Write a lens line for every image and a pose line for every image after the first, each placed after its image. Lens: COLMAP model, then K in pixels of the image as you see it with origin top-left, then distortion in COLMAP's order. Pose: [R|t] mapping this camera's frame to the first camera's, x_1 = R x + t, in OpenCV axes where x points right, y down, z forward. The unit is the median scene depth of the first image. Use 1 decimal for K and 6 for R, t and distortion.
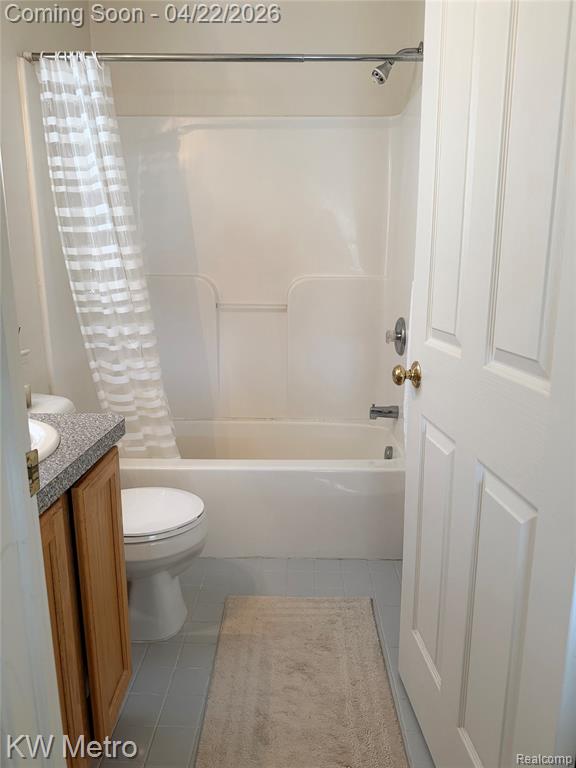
lens RADIAL K [[544.9, 0, 288.1], [0, 544.9, 385.1], [0, 0, 1]] dist [0.031041, -0.035178]
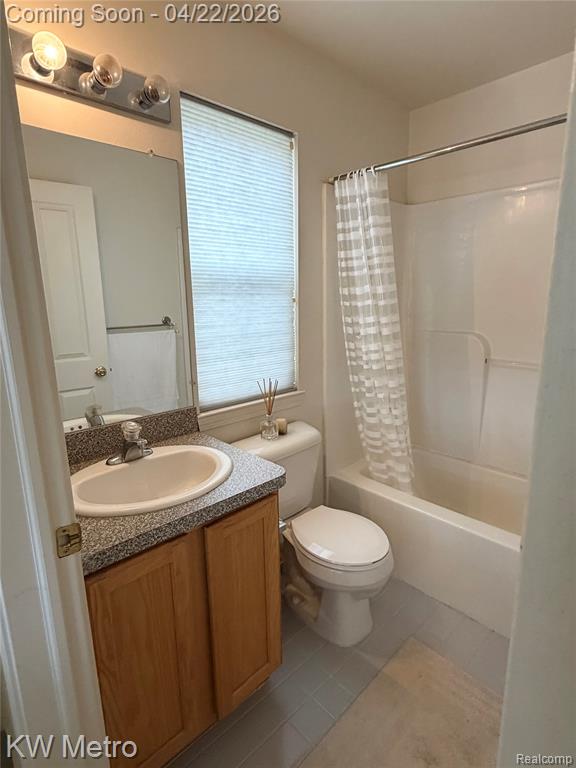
lens RADIAL K [[401.4, 0, 287.8], [0, 401.4, 383.5], [0, 0, 1]] dist [0.000873, -0.002610]
pose [[0.707639, 0.135062, -0.693545, 0.201168], [-0.136296, 0.989218, 0.053577, -0.125344], [0.693304, 0.056614, 0.718418, 0.212475]]
